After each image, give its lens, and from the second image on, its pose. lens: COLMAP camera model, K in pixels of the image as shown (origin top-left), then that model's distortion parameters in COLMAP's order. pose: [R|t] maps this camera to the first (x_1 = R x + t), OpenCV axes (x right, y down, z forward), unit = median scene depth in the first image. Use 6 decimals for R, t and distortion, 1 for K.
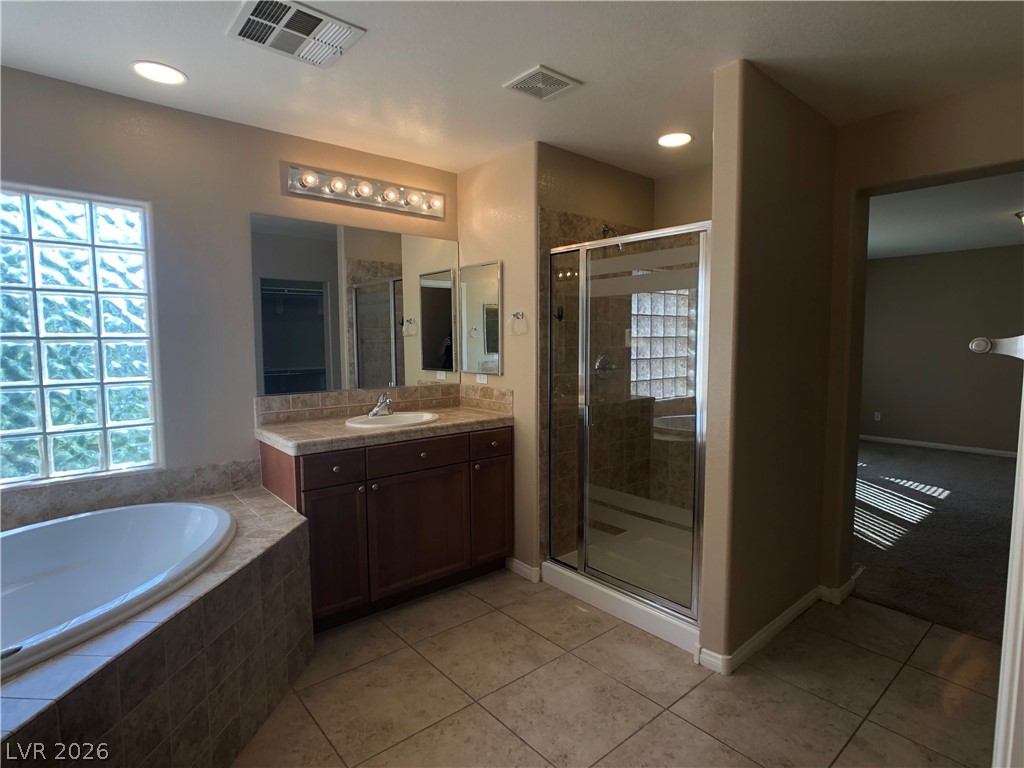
lens RADIAL K [[541.4, 0, 529.3], [0, 541.4, 383.9], [0, 0, 1]] dist [-0.024981, 0.013221]
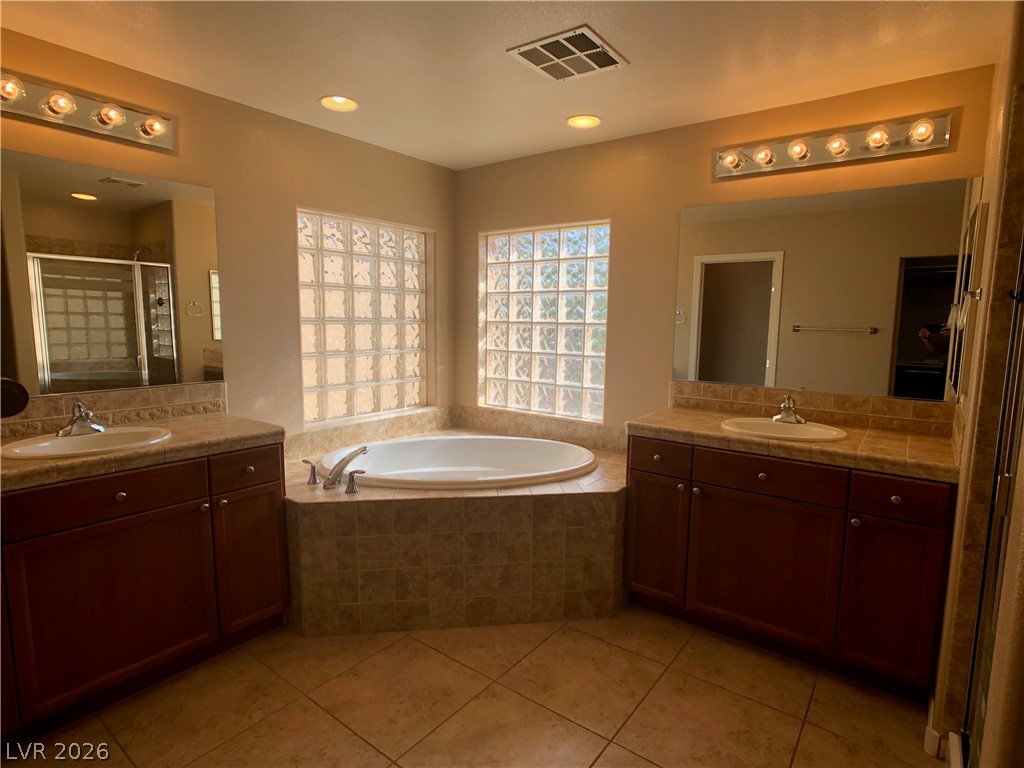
lens RADIAL K [[541.4, 0, 514.2], [0, 541.4, 385.1], [0, 0, 1]] dist [-0.024981, 0.013221]
pose [[0.213995, 0.127989, -0.968414, 0.457568], [-0.101180, 0.988951, 0.108345, -0.048863], [0.971581, 0.074798, 0.224581, 0.426131]]
